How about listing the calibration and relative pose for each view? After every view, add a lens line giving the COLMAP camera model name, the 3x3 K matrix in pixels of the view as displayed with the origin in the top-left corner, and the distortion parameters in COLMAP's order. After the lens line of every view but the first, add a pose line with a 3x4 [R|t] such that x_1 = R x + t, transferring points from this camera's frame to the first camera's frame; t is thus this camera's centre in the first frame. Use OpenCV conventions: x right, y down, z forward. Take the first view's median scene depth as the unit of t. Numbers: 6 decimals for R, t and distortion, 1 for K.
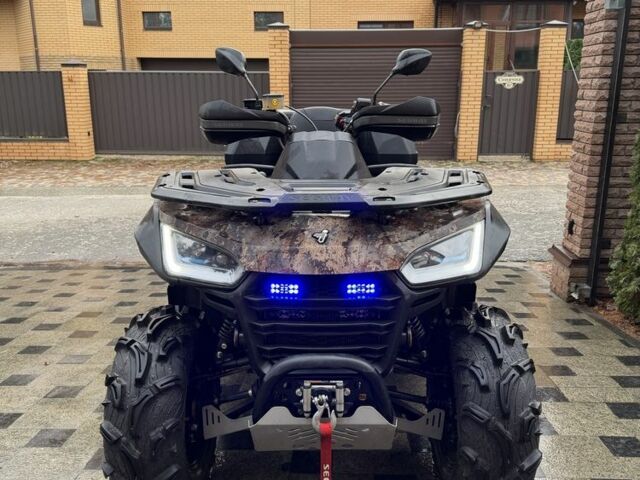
lens RADIAL K [[602.0, 0, 320.0], [0, 602.0, 240.0], [0, 0, 1]] dist [0.115277, -0.206510]
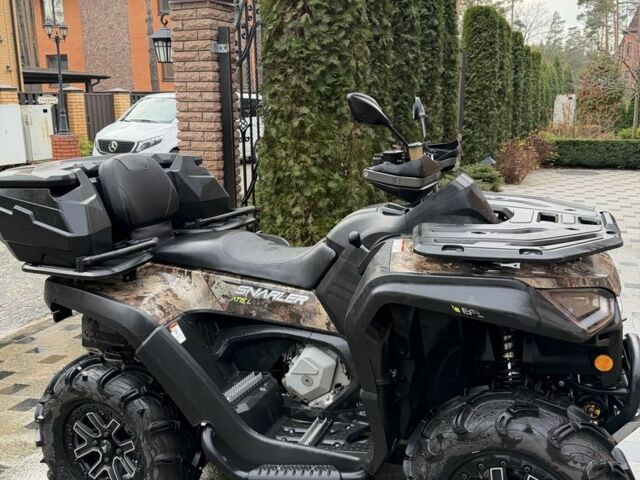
lens RADIAL K [[602.0, 0, 320.0], [0, 602.0, 240.0], [0, 0, 1]] dist [0.115277, -0.206510]
pose [[0.346228, -0.219133, 0.912199, -0.941824], [0.234917, 0.961611, 0.141840, -0.255851], [-0.908262, 0.165183, 0.384414, 0.727948]]
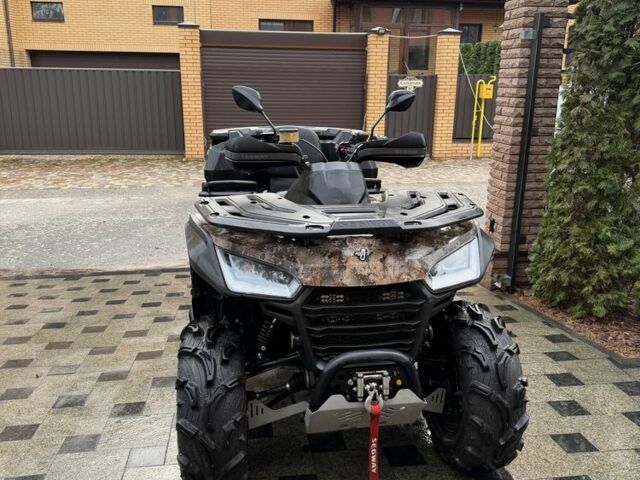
lens RADIAL K [[602.0, 0, 320.0], [0, 602.0, 240.0], [0, 0, 1]] dist [0.115277, -0.206510]
pose [[0.984188, -0.032582, 0.174102, -0.206657], [0.030300, 0.999417, 0.015748, -0.040550], [-0.174514, -0.010224, 0.984602, -0.136877]]
